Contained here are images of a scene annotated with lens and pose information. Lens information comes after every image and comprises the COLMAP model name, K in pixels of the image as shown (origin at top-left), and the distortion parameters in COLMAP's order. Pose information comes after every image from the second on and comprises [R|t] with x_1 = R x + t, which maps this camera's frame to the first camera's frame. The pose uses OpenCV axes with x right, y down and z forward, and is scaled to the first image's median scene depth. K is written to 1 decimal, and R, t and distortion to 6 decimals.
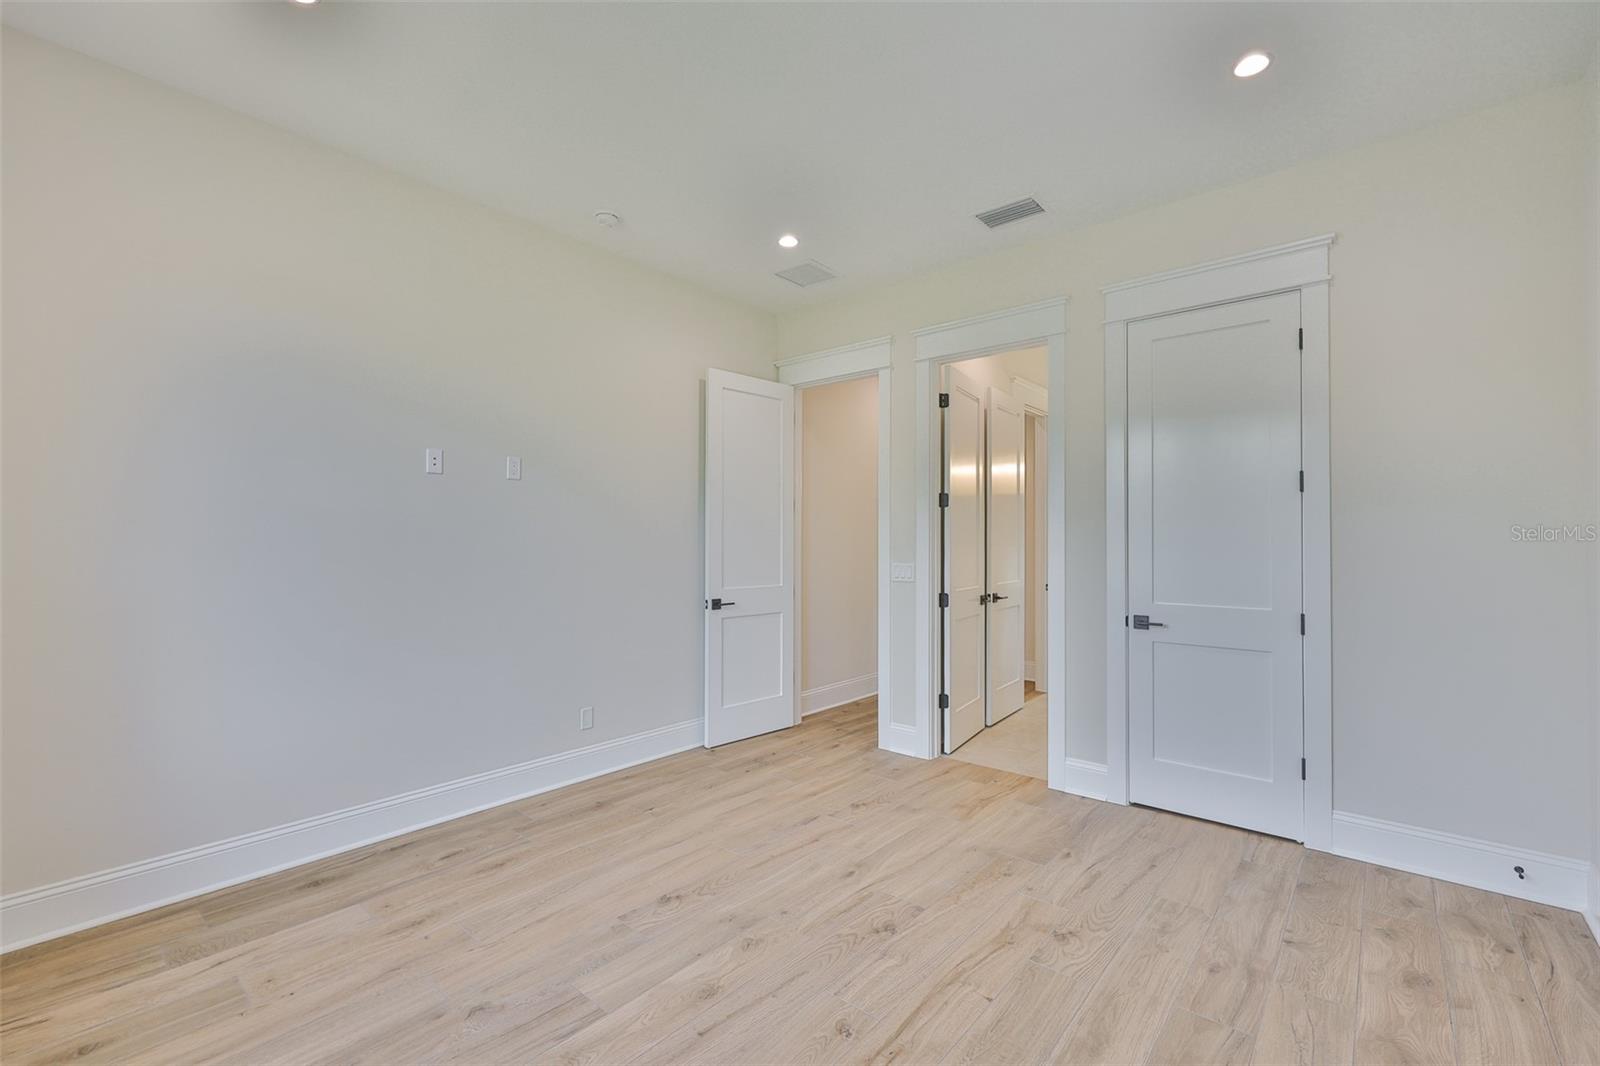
lens RADIAL K [[685.8, 0, 800.0], [0, 685.8, 533.0], [0, 0, 1]] dist [-0.001238, -0.000085]
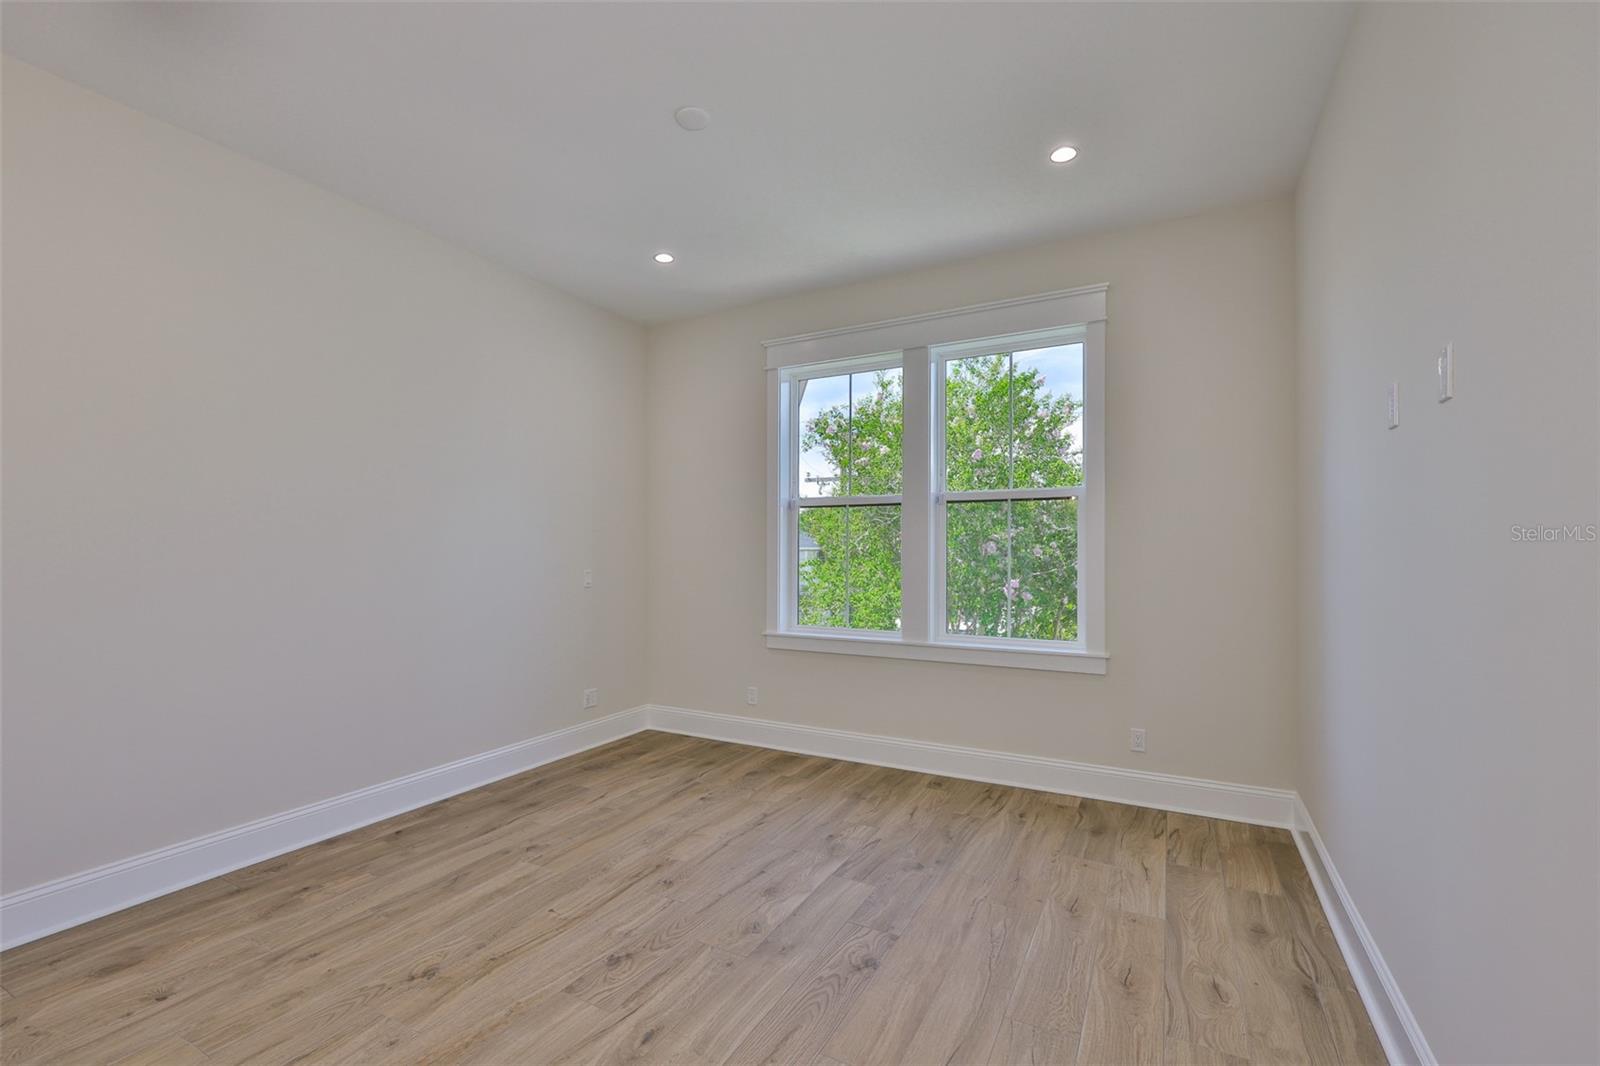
lens RADIAL K [[685.8, 0, 800.0], [0, 685.8, 533.0], [0, 0, 1]] dist [-0.001238, -0.000085]
pose [[-0.975250, -0.002579, -0.221091, 0.091189], [0.005703, 0.999306, -0.036815, 0.022042], [0.221032, -0.037164, -0.974558, 2.008197]]
